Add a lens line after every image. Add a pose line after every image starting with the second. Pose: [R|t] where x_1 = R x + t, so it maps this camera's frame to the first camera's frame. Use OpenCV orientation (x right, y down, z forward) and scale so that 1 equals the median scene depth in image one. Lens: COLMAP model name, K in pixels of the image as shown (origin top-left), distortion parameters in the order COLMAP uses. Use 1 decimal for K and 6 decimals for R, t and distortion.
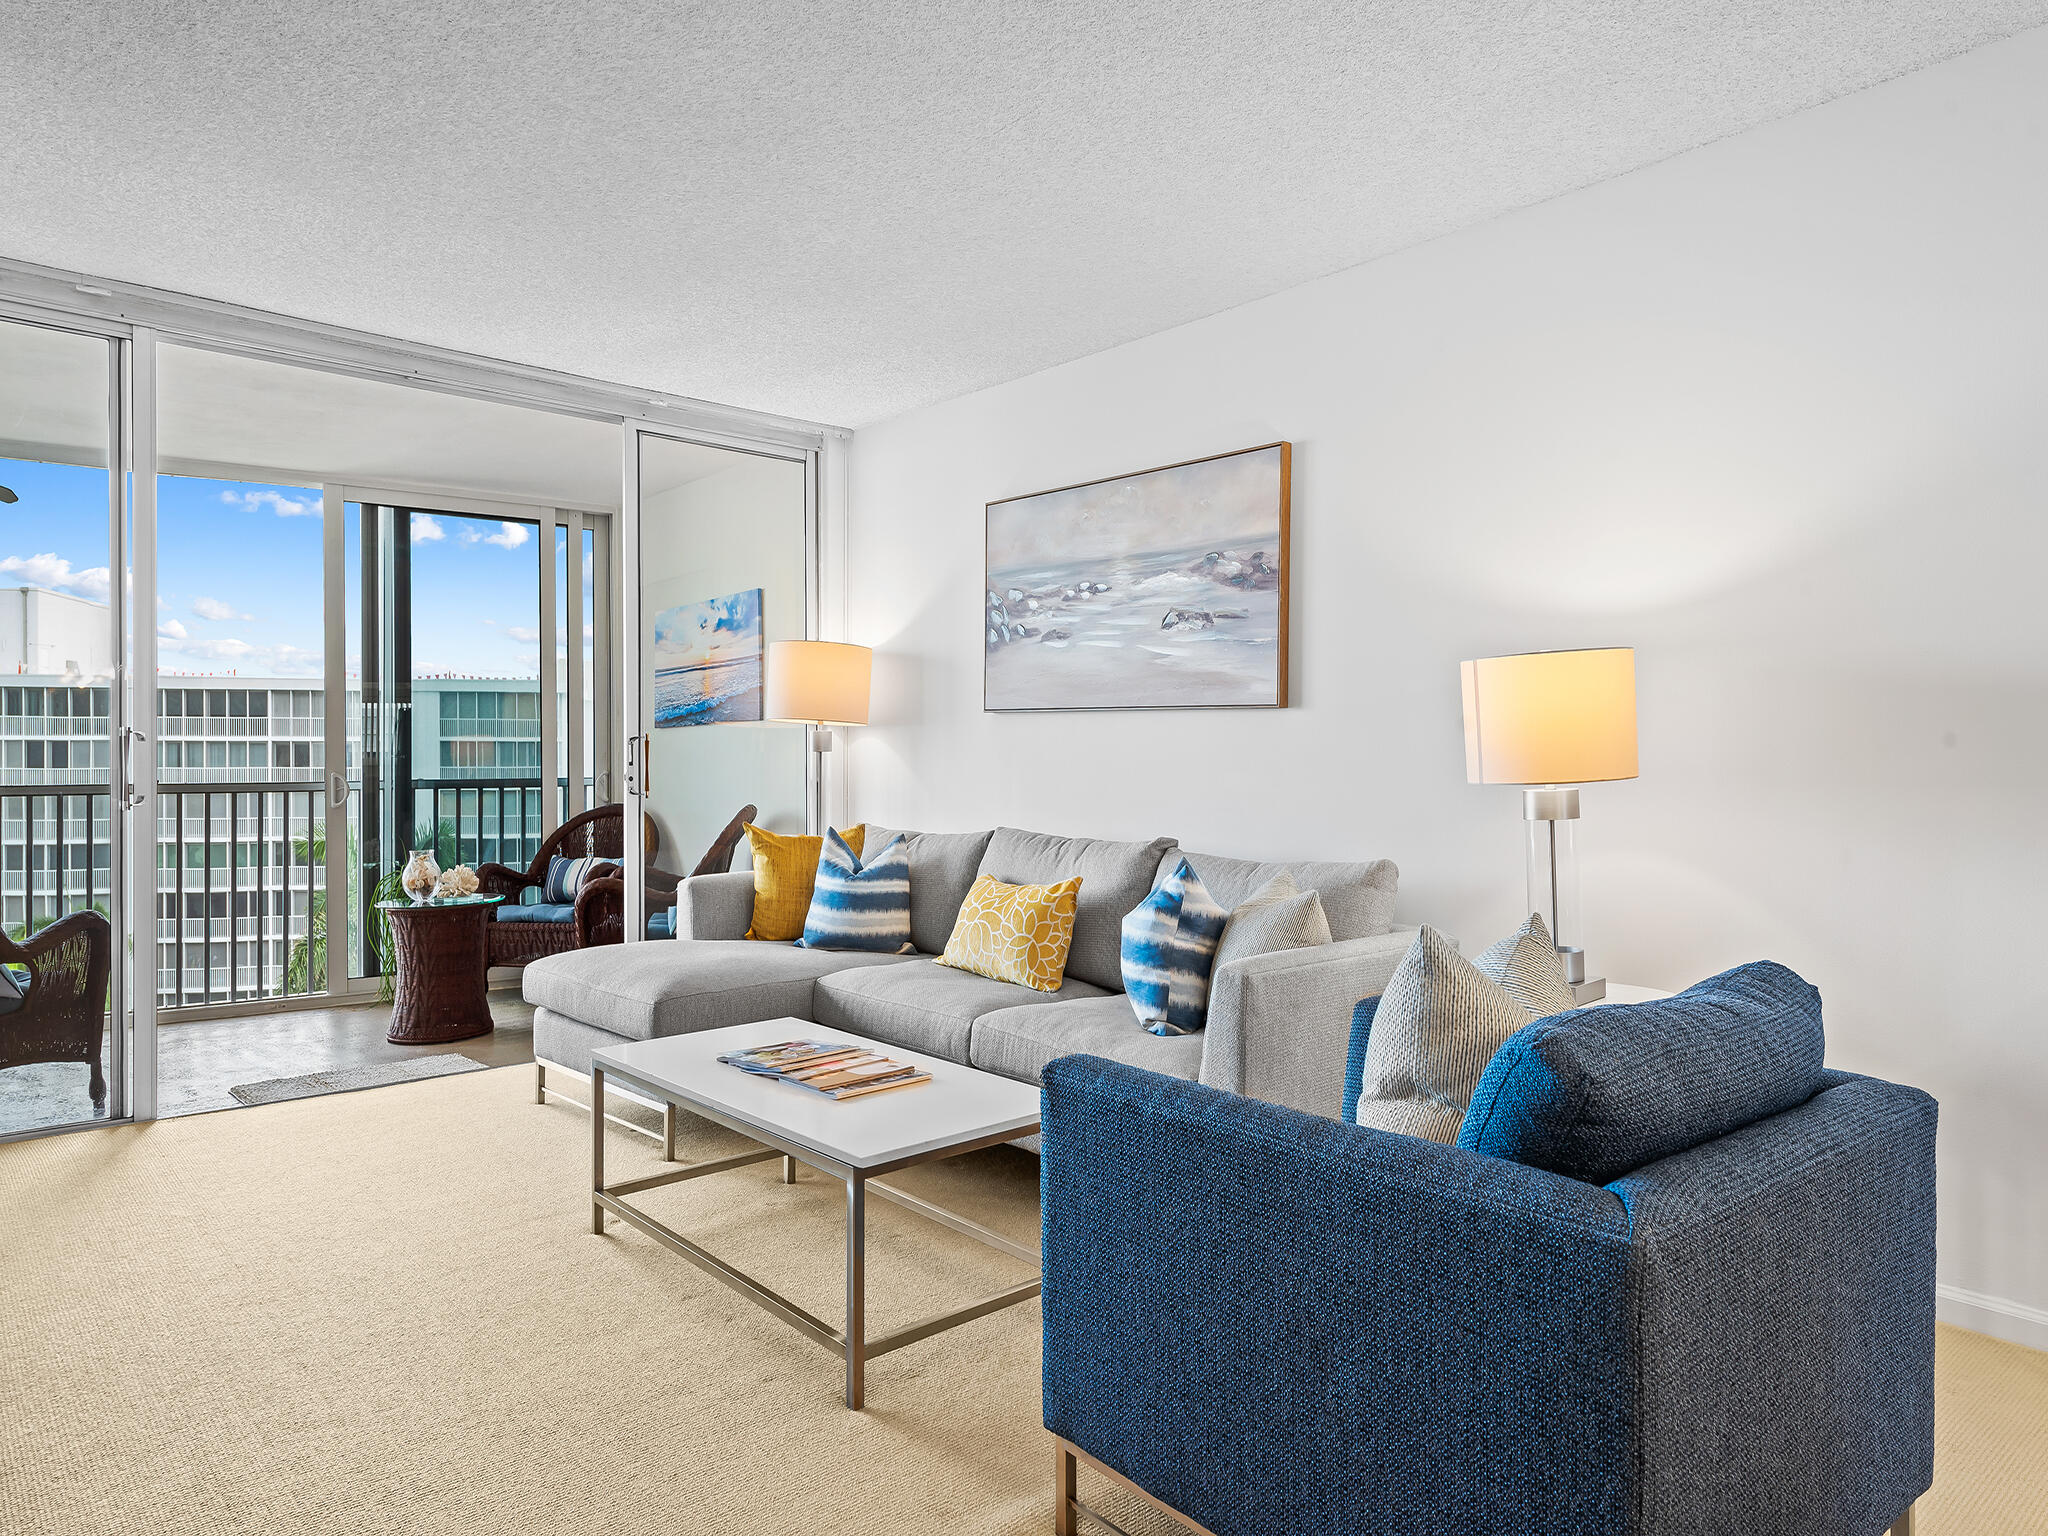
lens RADIAL K [[1364.1, 0, 1024.0], [0, 1364.1, 768.0], [0, 0, 1]] dist [0.017941, -0.002863]
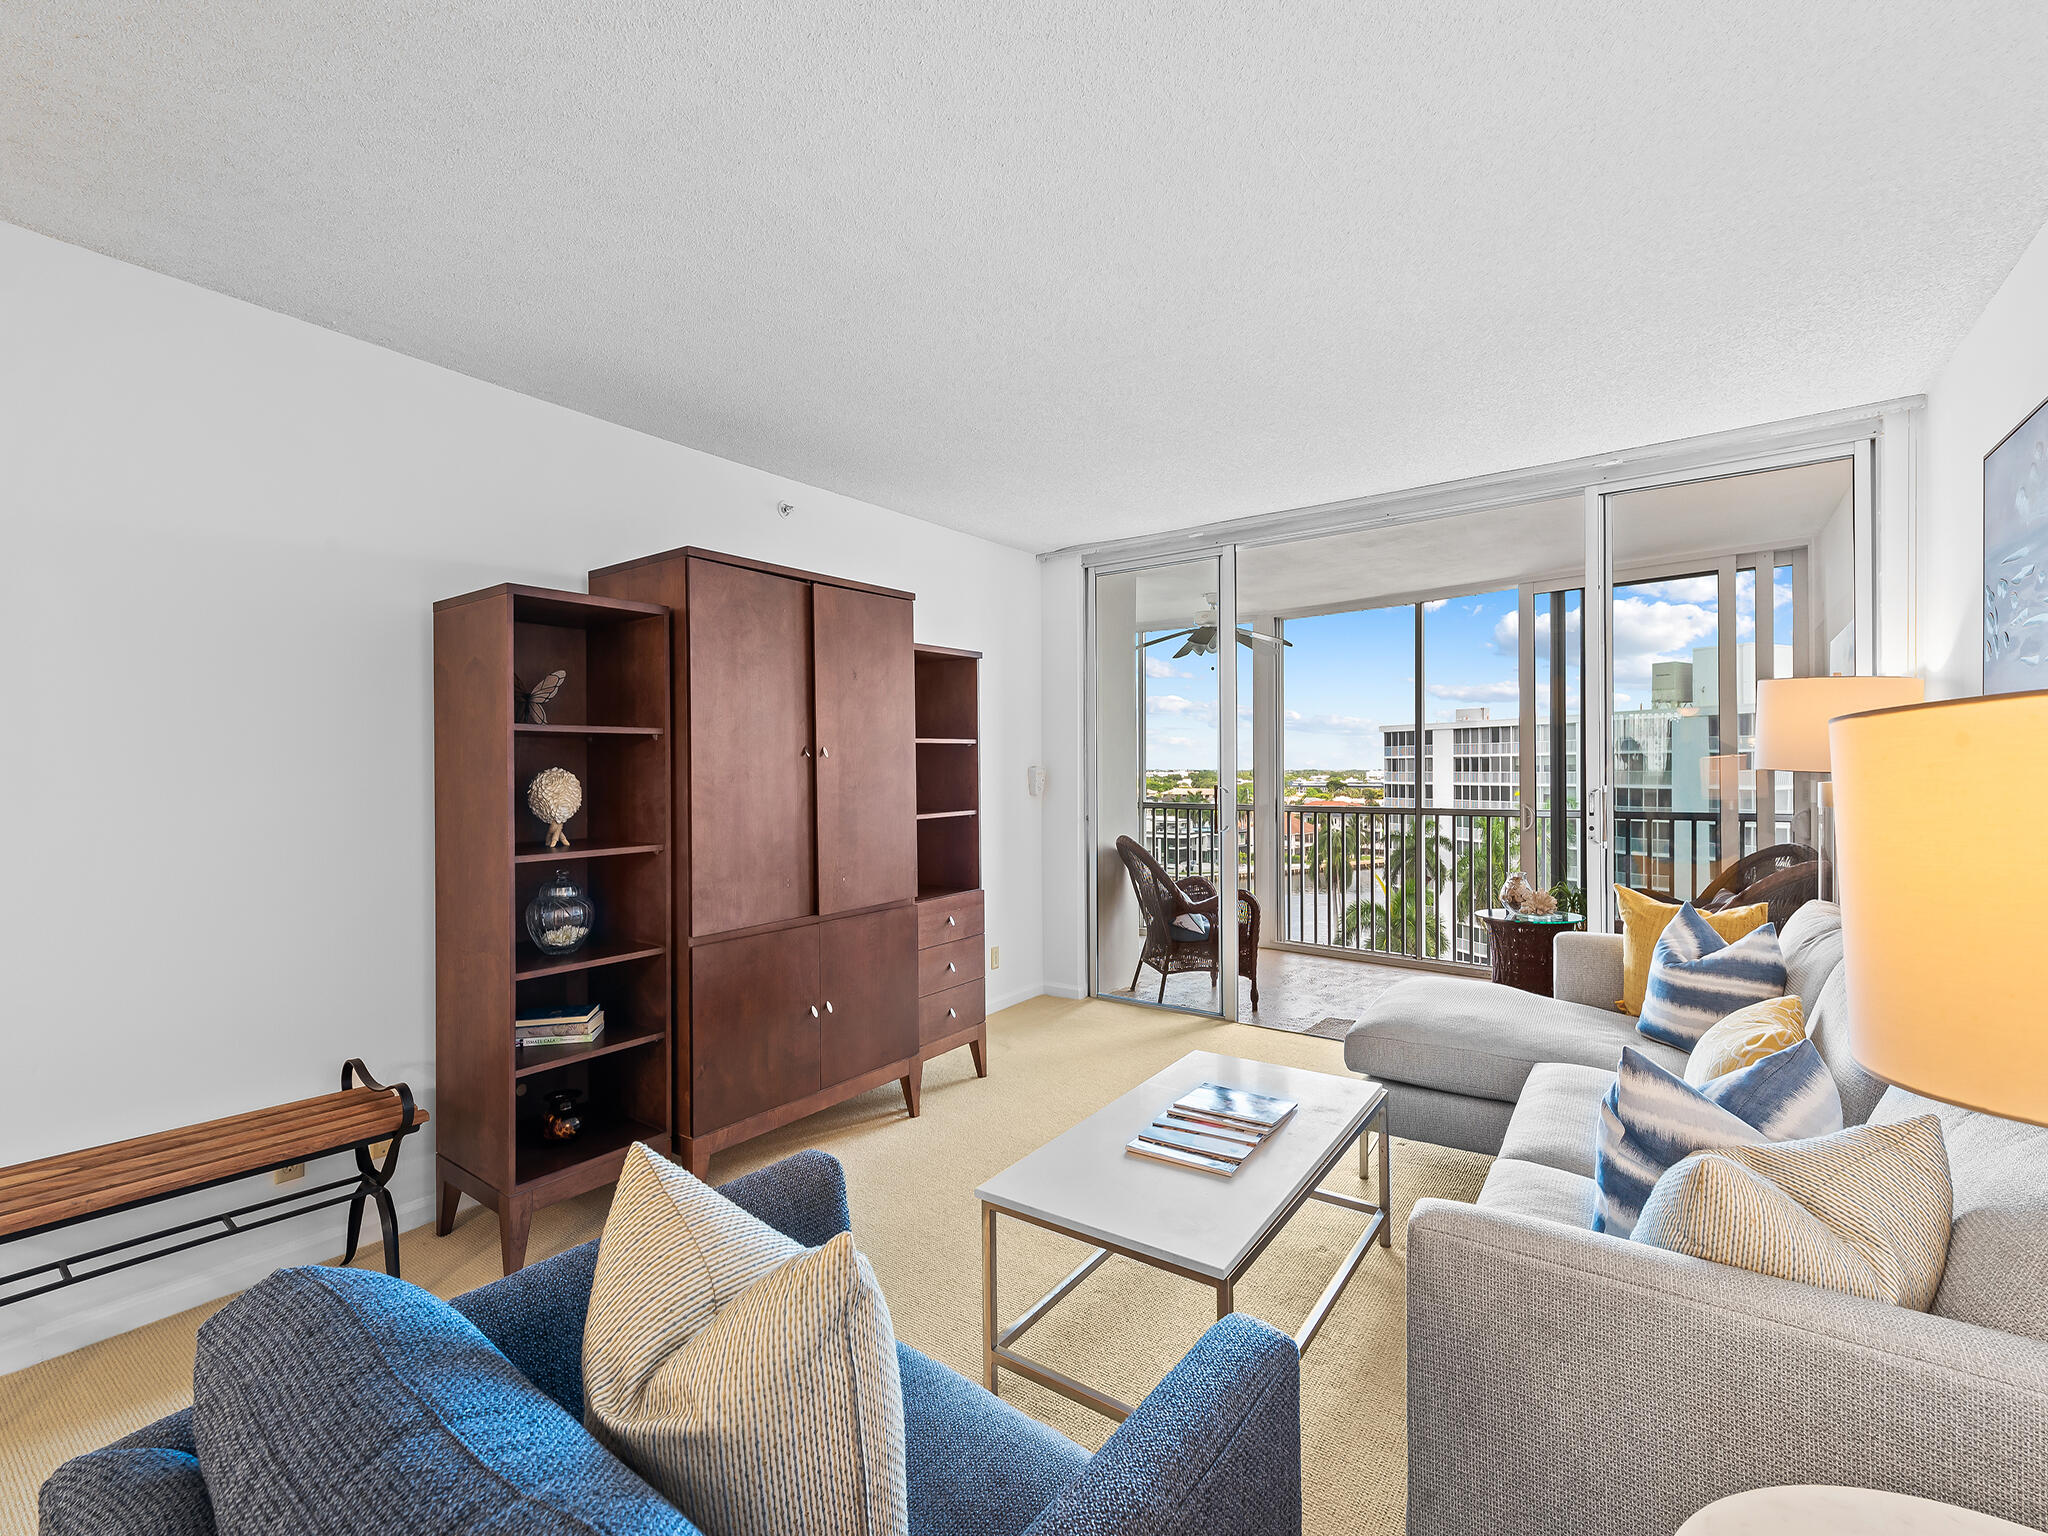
lens RADIAL K [[942.0, 0, 1024.0], [0, 942.0, 768.0], [0, 0, 1]] dist [-0.000454, -0.000107]
pose [[0.199160, -0.006702, -0.979944, 0.338853], [0.015724, 0.999870, -0.003642, -0.044006], [0.979841, -0.014683, 0.199239, 0.431870]]
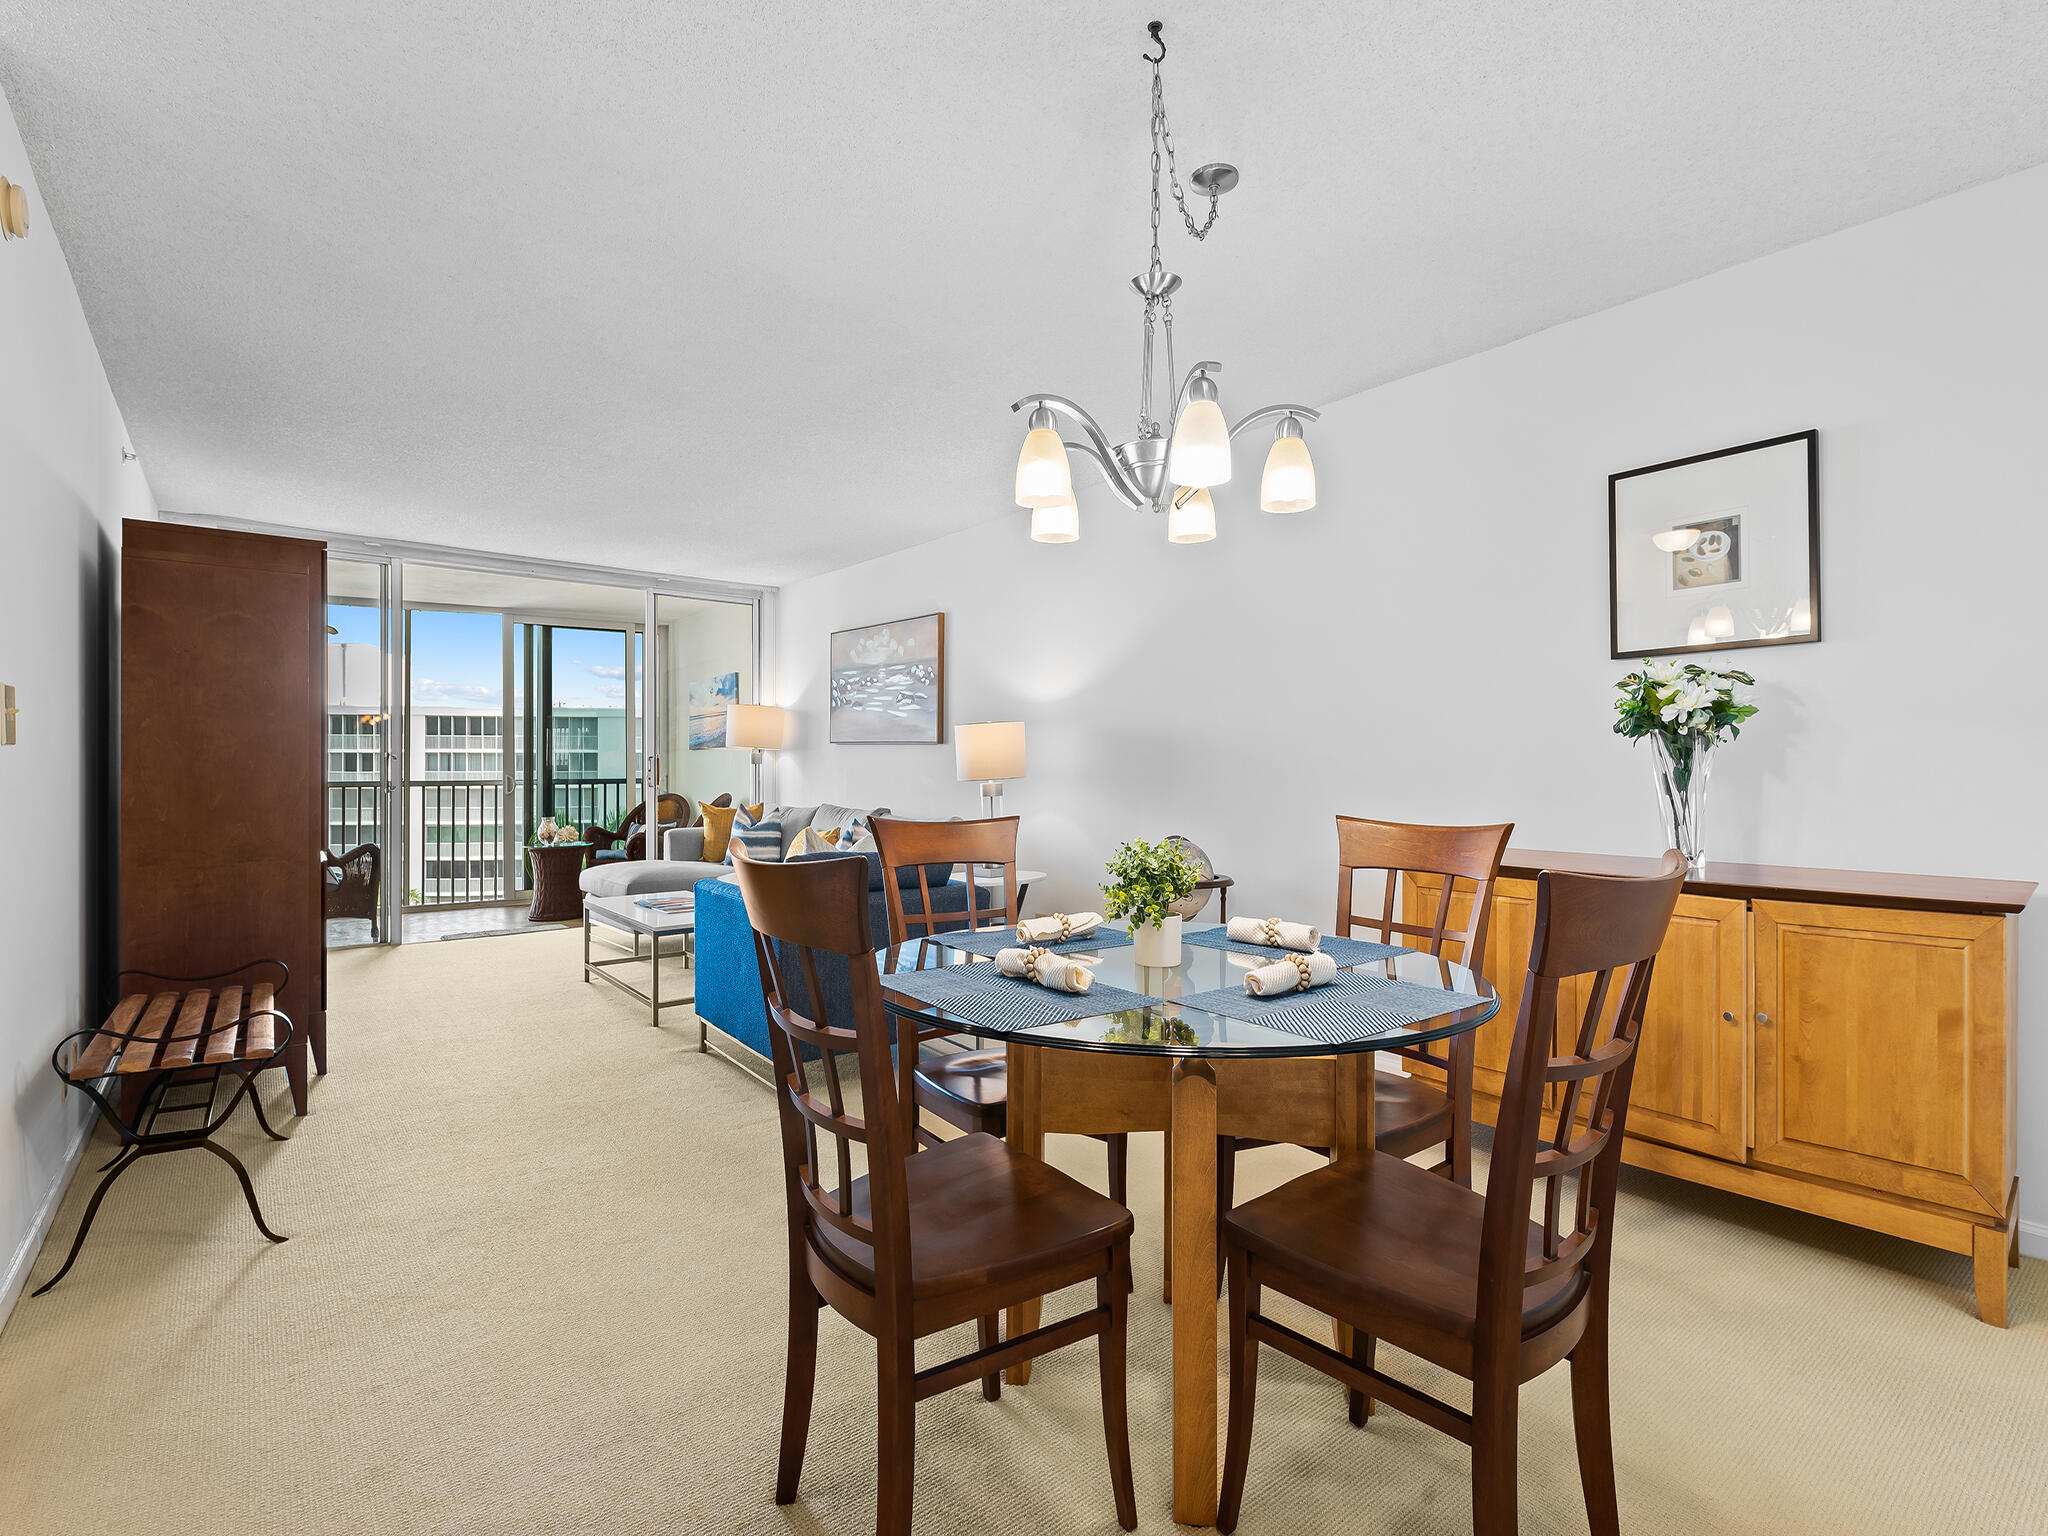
lens RADIAL K [[1102.7, 0, 1024.0], [0, 1102.7, 768.0], [0, 0, 1]] dist [0.042208, 0.000586]
pose [[0.996564, 0.002631, -0.082784, 0.365232], [-0.003051, 0.999983, -0.004937, -0.000623], [0.082770, 0.005173, 0.996555, -0.496821]]
